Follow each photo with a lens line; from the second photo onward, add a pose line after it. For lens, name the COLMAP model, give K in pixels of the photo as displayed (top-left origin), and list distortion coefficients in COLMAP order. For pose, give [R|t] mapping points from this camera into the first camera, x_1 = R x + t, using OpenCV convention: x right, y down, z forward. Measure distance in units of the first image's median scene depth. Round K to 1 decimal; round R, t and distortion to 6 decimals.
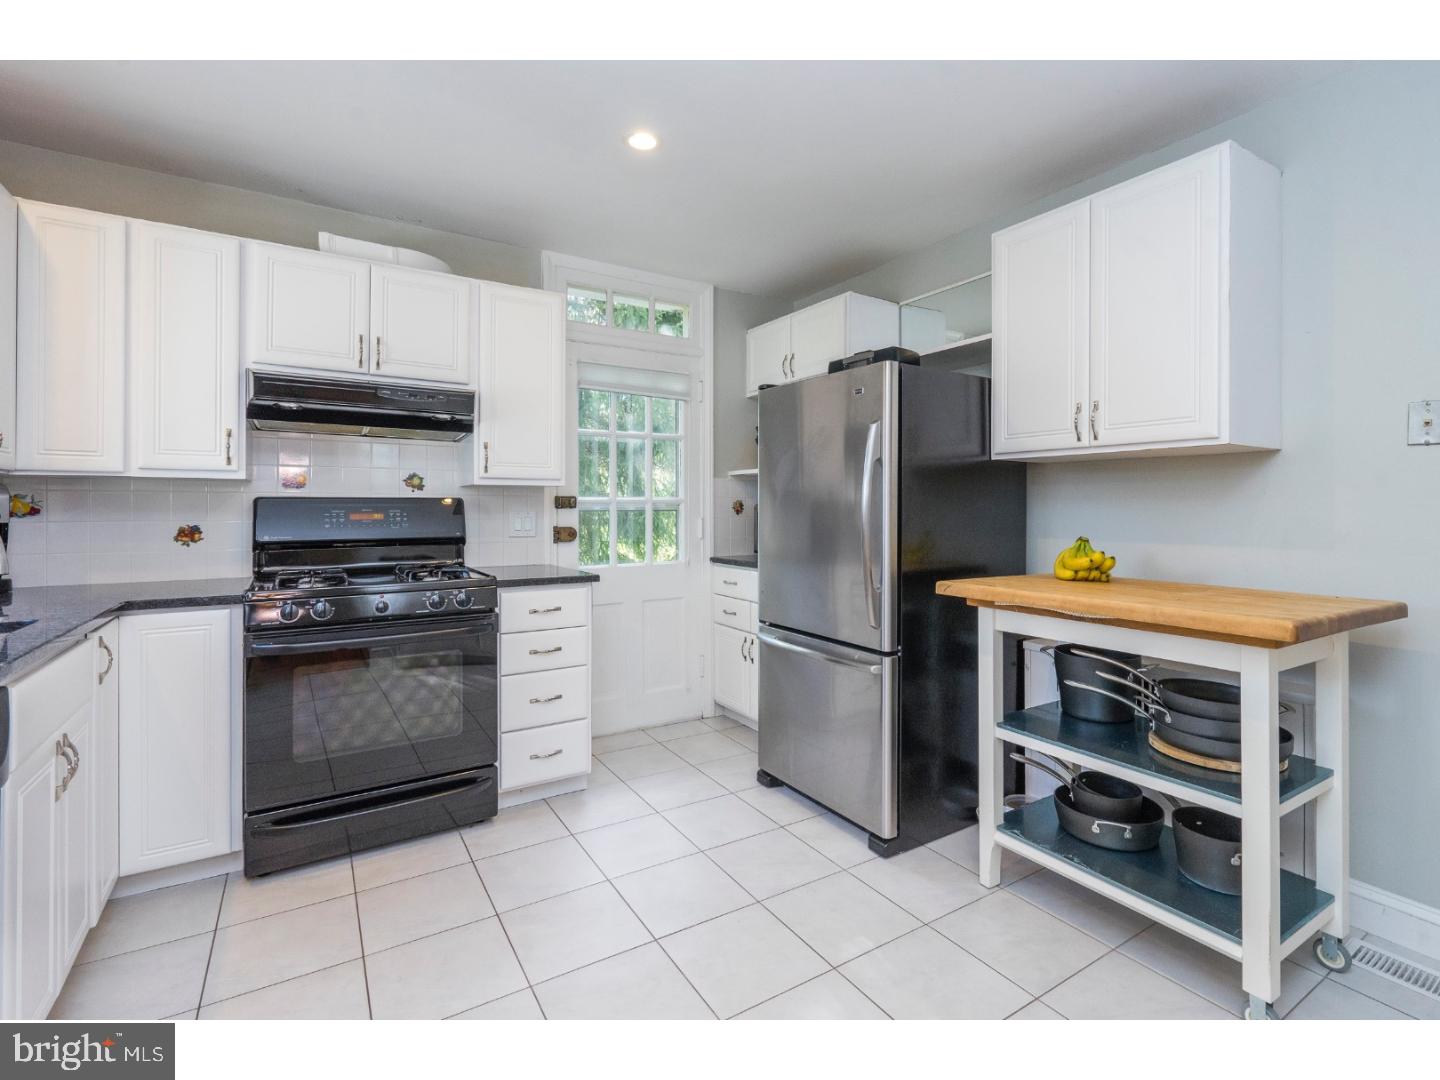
lens RADIAL K [[653.4, 0, 696.9], [0, 653.4, 509.3], [0, 0, 1]] dist [-0.000305, -0.000433]
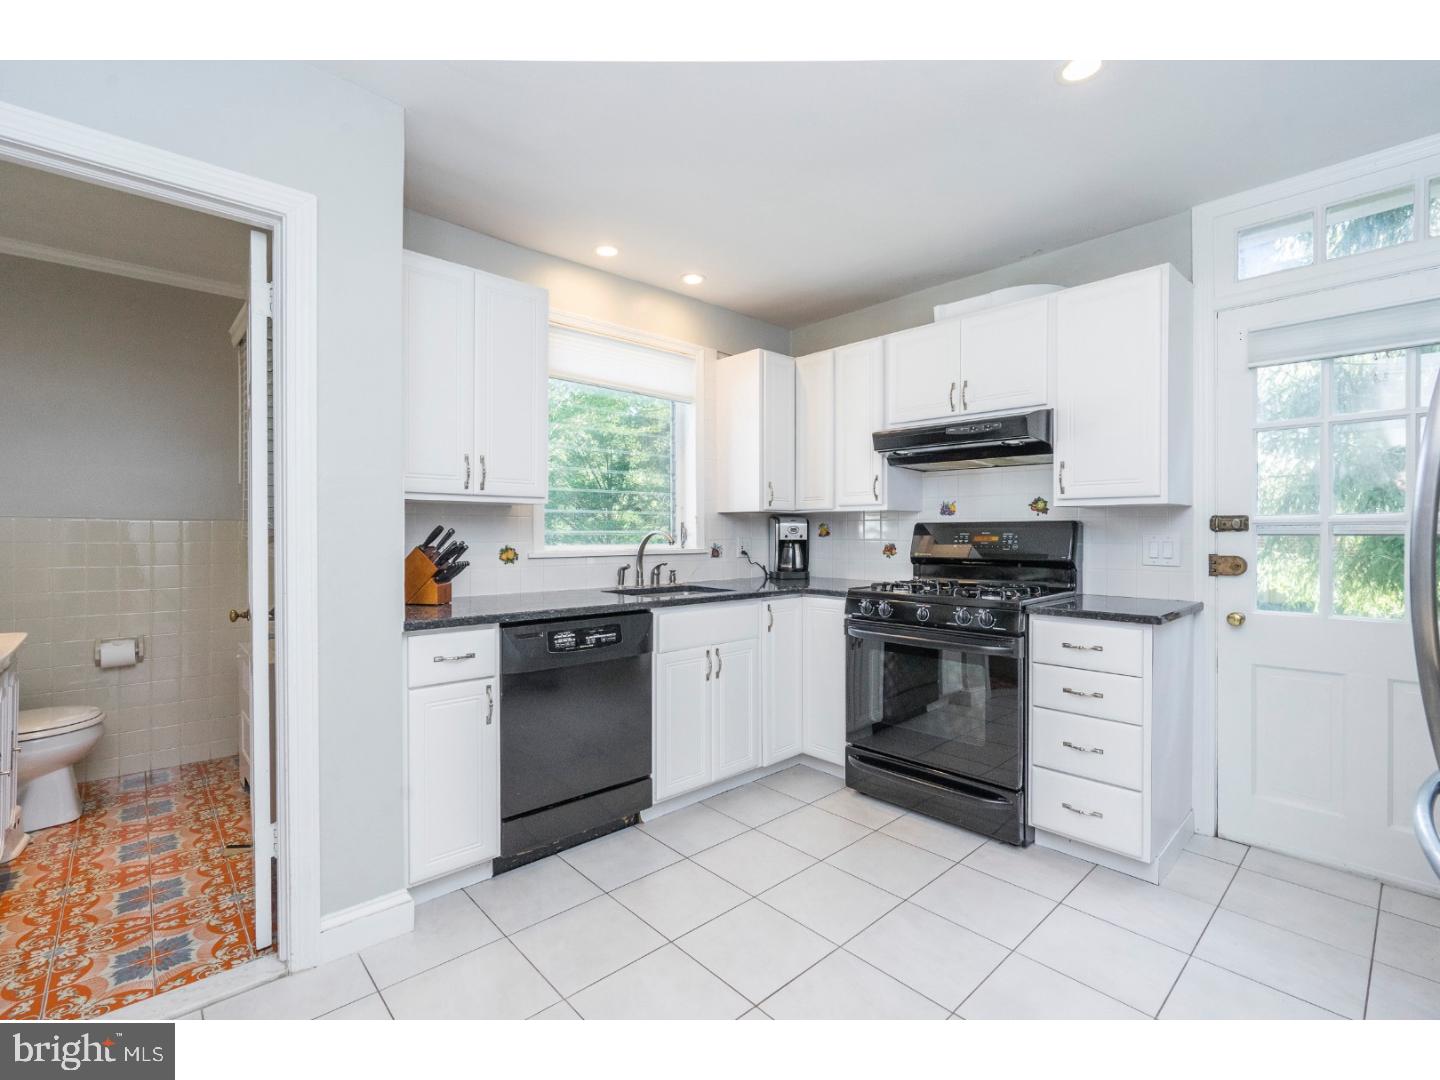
lens RADIAL K [[653.4, 0, 722.3], [0, 653.4, 534.3], [0, 0, 1]] dist [-0.000305, -0.000433]
pose [[0.213070, 0.004211, -0.977028, 0.533215], [-0.001316, 0.999991, 0.004023, -0.000544], [0.977036, 0.000428, 0.213074, 0.339645]]
